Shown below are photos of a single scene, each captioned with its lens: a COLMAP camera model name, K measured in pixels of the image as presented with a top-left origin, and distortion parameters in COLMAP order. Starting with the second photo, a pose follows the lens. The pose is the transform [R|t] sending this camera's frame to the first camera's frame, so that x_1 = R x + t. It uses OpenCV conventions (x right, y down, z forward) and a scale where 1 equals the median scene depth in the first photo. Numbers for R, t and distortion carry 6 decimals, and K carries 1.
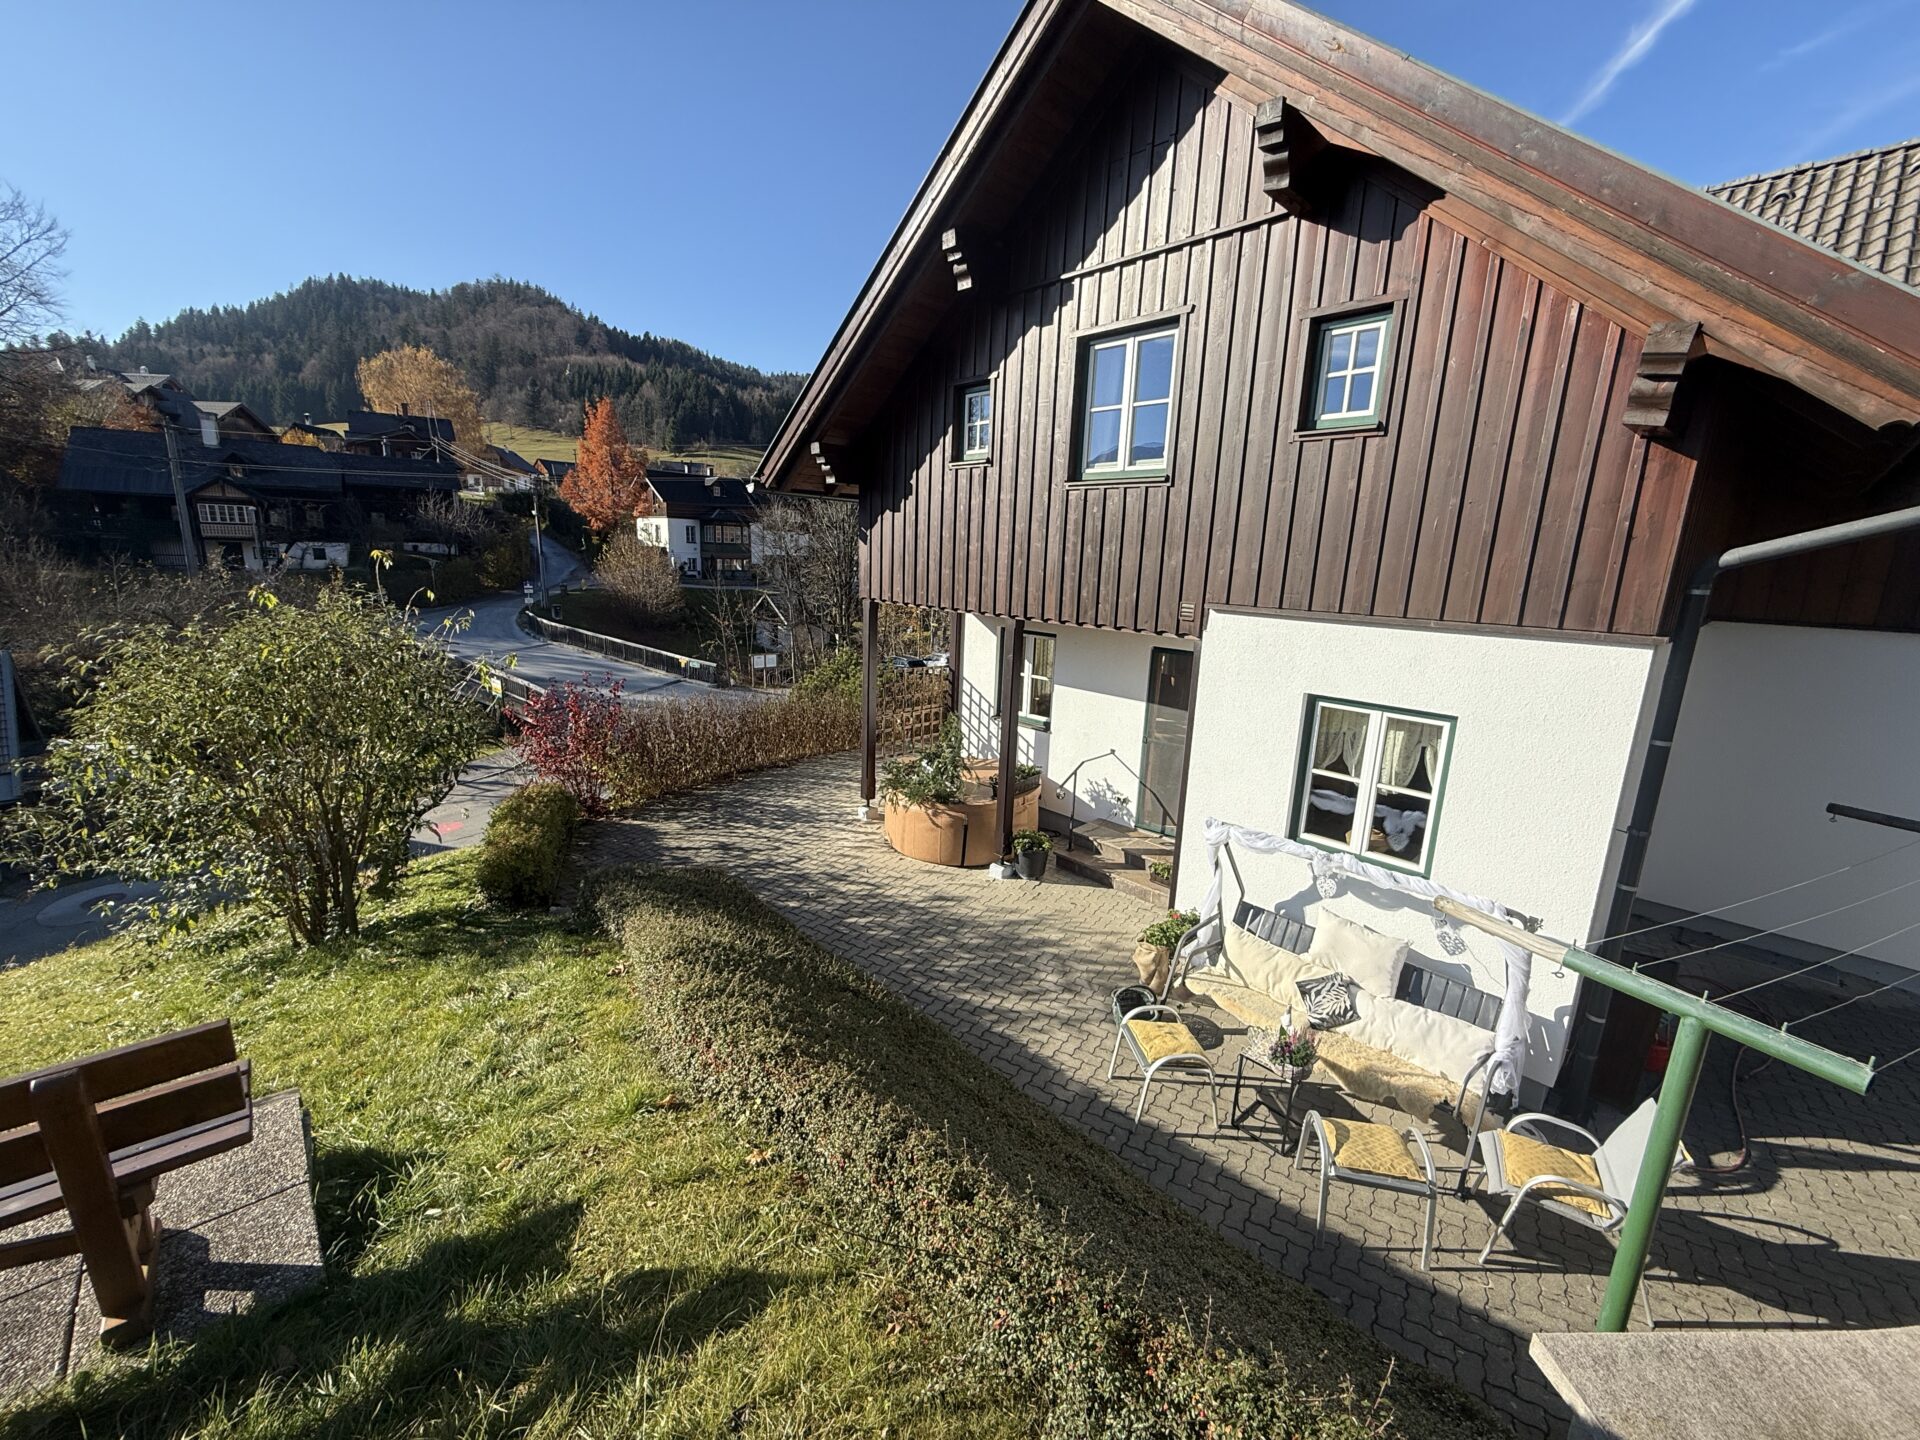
lens RADIAL K [[762.6, 0, 955.6], [0, 762.6, 719.5], [0, 0, 1]] dist [-0.001612, 0.000303]
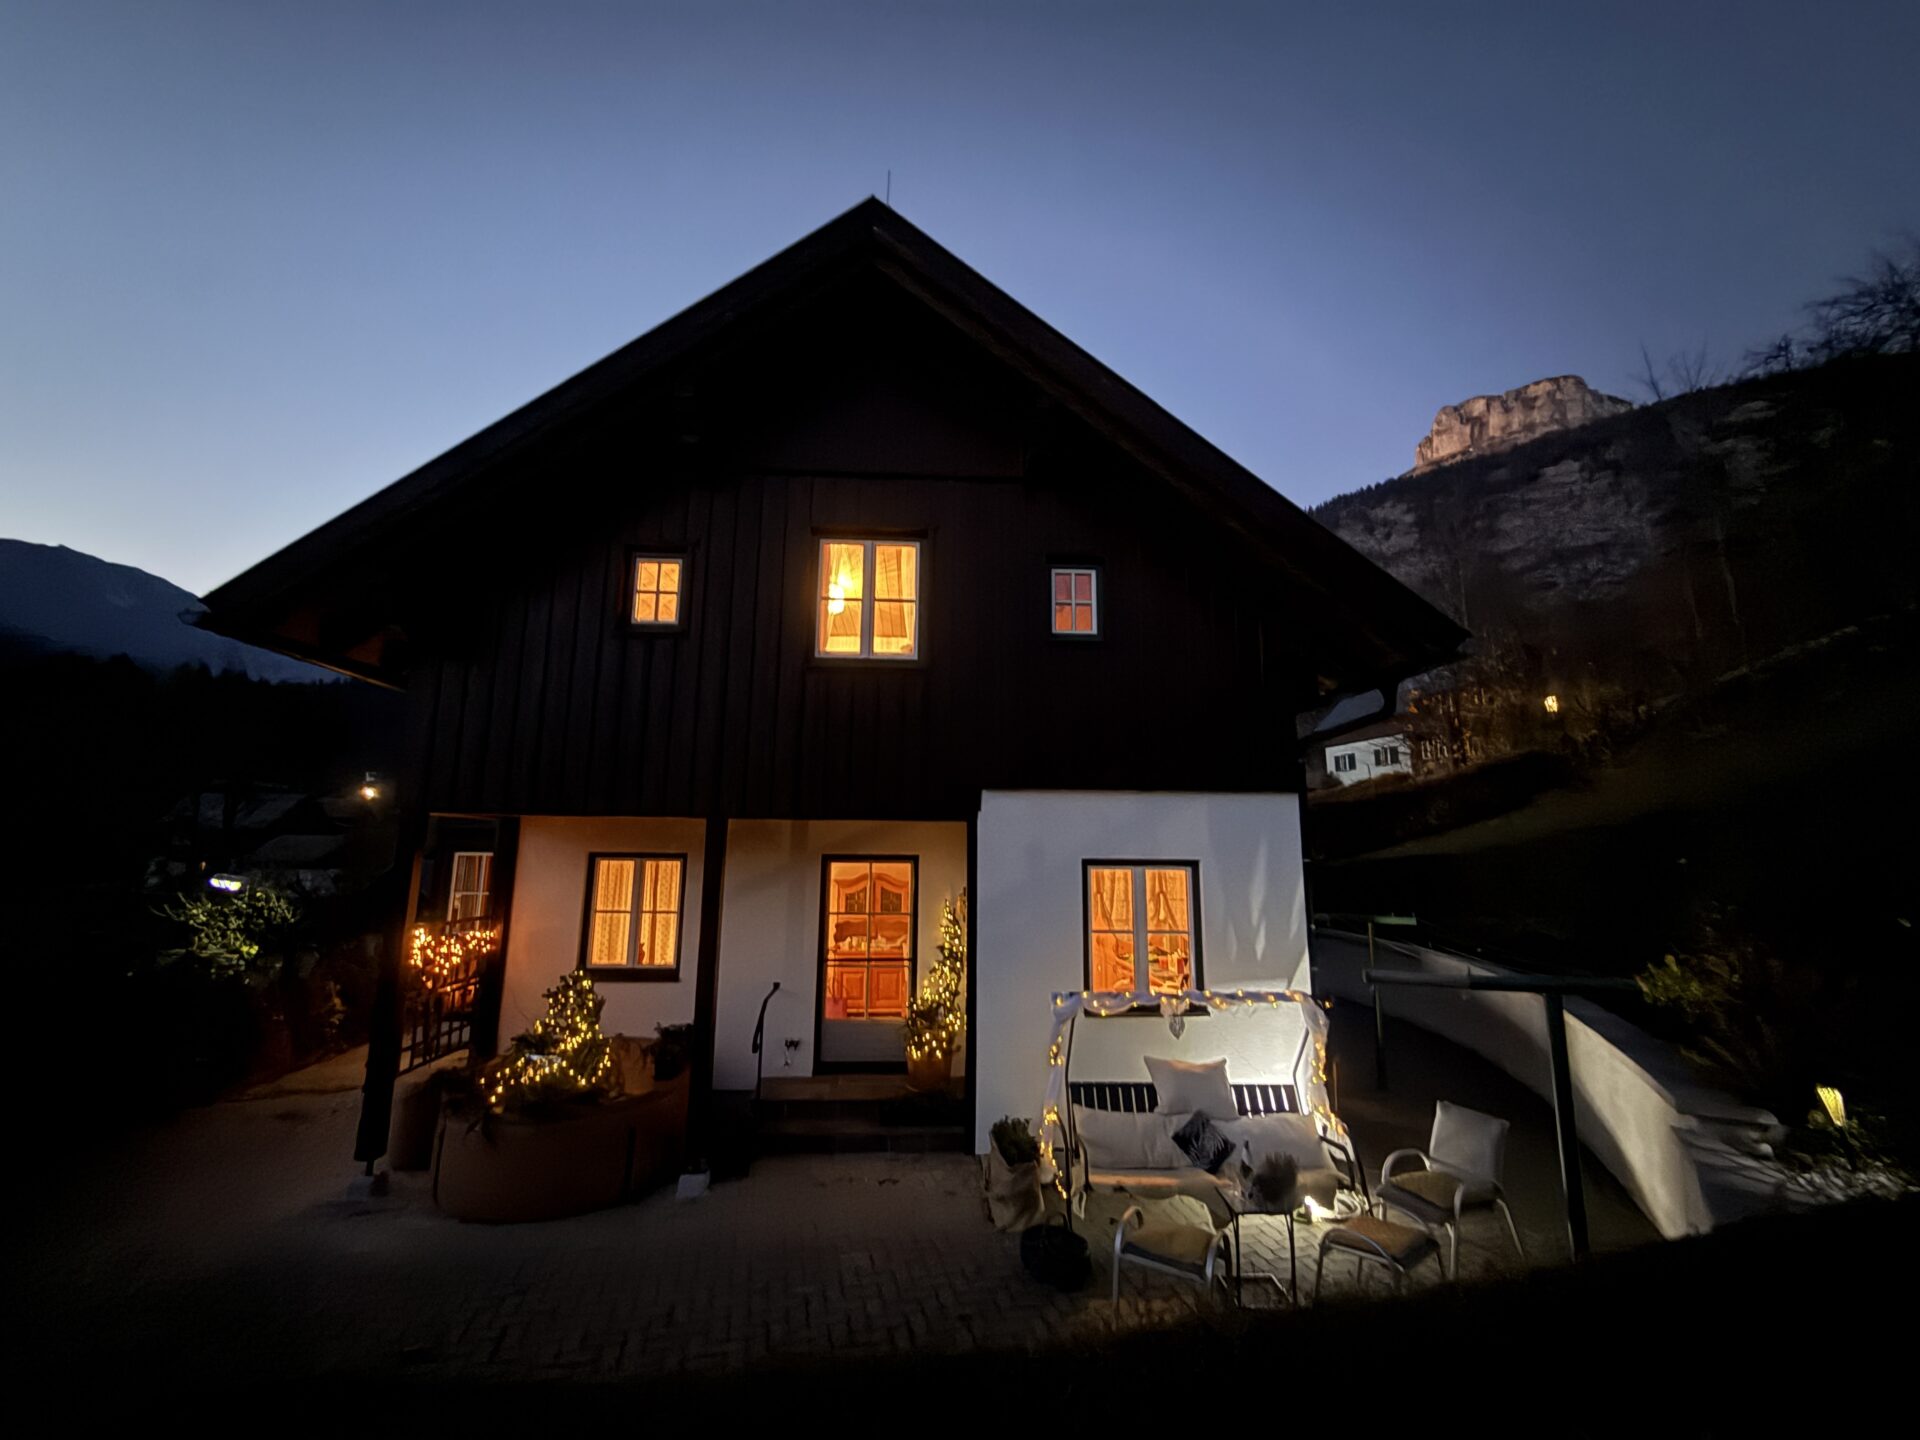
lens RADIAL K [[762.6, 0, 955.6], [0, 762.6, 719.5], [0, 0, 1]] dist [-0.001612, 0.000303]
pose [[0.650768, 0.098939, 0.752803, -0.414984], [0.172449, 0.946303, -0.273446, 0.036187], [-0.739434, 0.307770, 0.598762, 0.327783]]
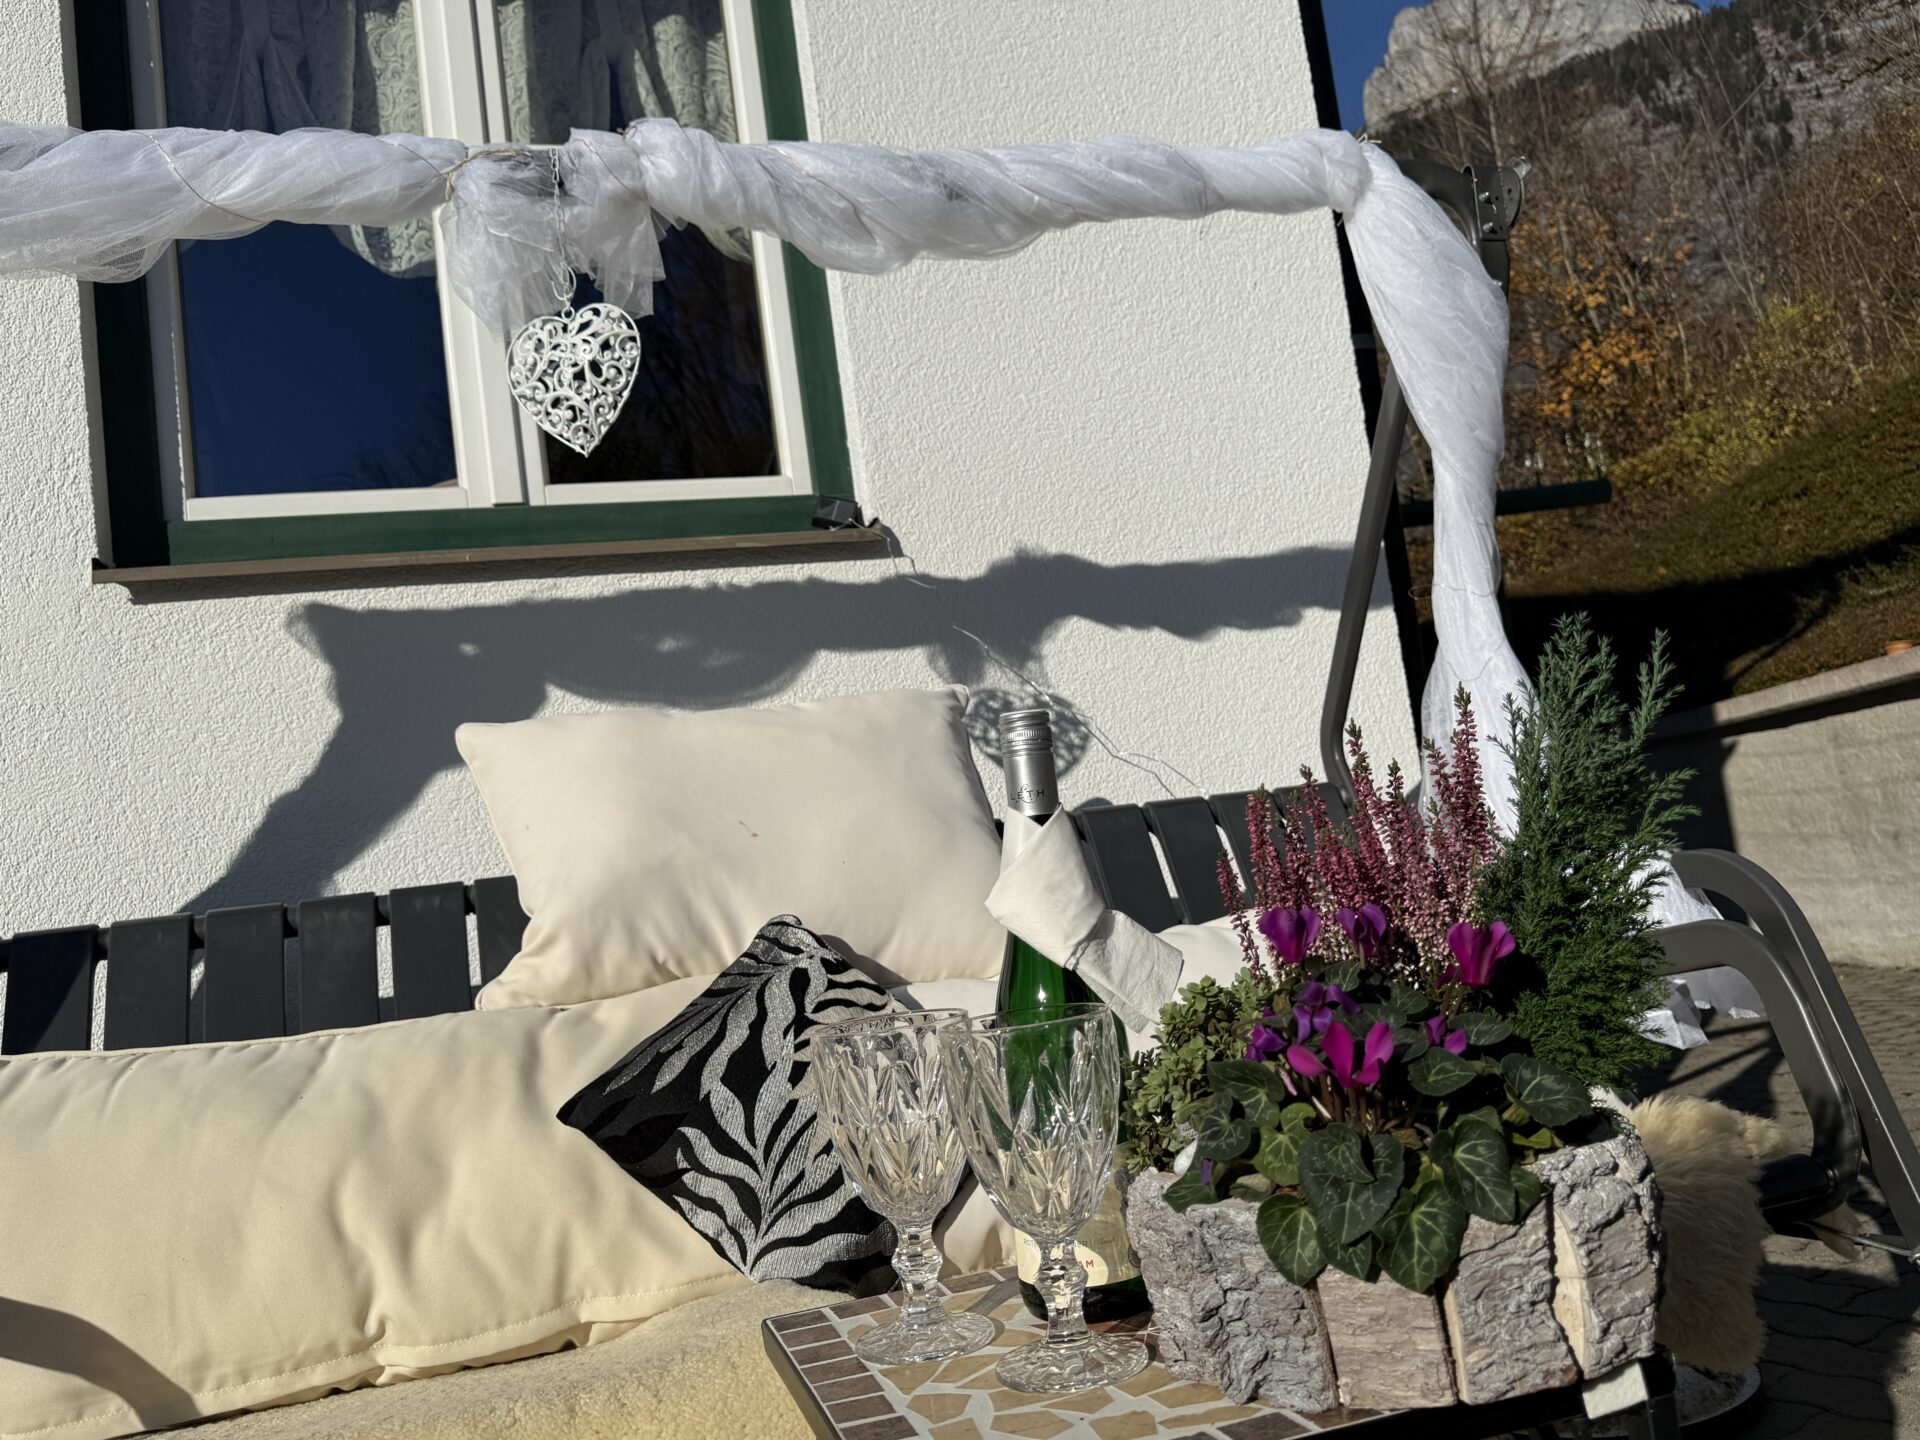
lens RADIAL K [[1569.9, 0, 961.0], [0, 1569.9, 720.8], [0, 0, 1]] dist [0.009822, -0.005129]
pose [[0.435057, 0.013166, 0.900307, 0.174606], [0.326811, 0.929396, -0.171517, 0.263464], [-0.839000, 0.368849, 0.400037, 0.607348]]
